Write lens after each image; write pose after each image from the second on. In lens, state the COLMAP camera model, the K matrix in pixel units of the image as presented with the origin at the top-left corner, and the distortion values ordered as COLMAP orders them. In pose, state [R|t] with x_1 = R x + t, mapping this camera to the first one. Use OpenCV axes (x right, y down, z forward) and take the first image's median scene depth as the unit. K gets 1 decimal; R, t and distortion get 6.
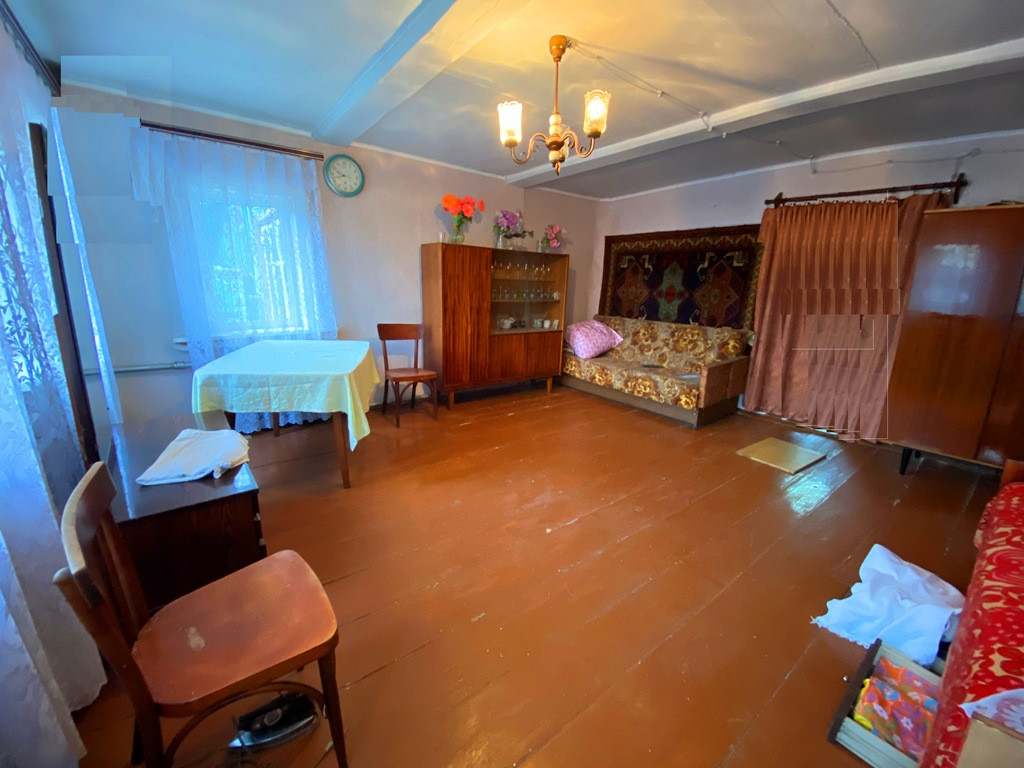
lens RADIAL K [[413.4, 0, 516.8], [0, 413.4, 385.0], [0, 0, 1]] dist [-0.015002, -0.001827]
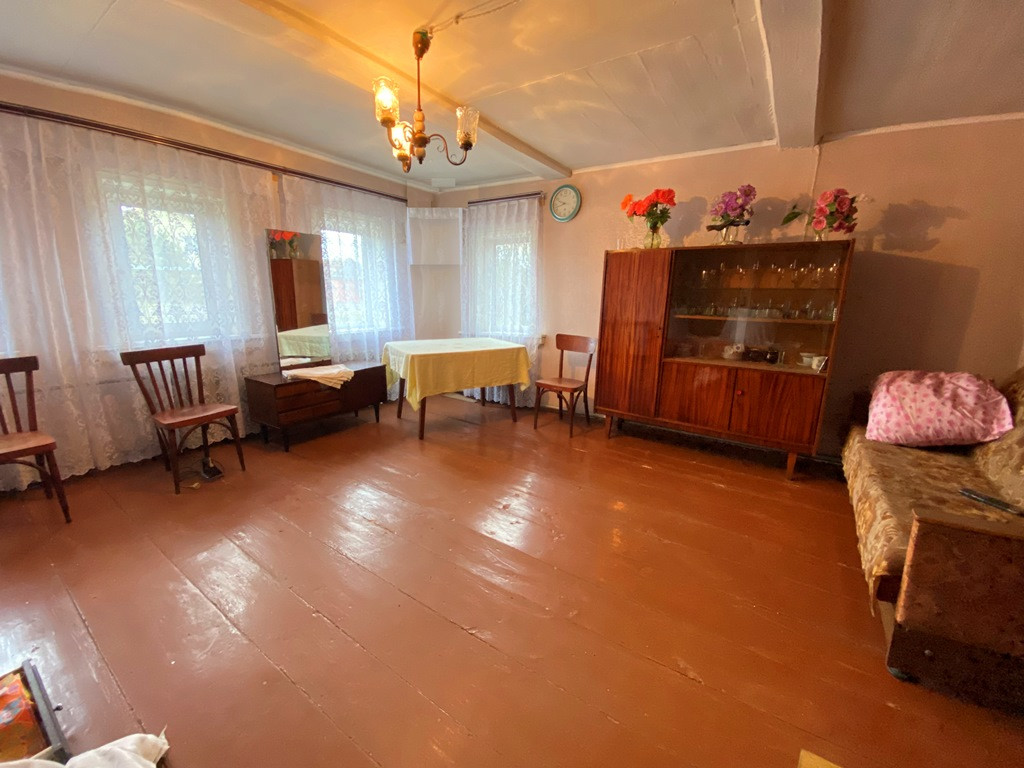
lens RADIAL K [[413.4, 0, 508.8], [0, 413.4, 380.7], [0, 0, 1]] dist [-0.015002, -0.001827]
pose [[0.284323, 0.165242, -0.944381, 0.616726], [-0.238616, 0.966235, 0.097226, -0.095876], [0.928559, 0.197701, 0.314152, 0.526759]]
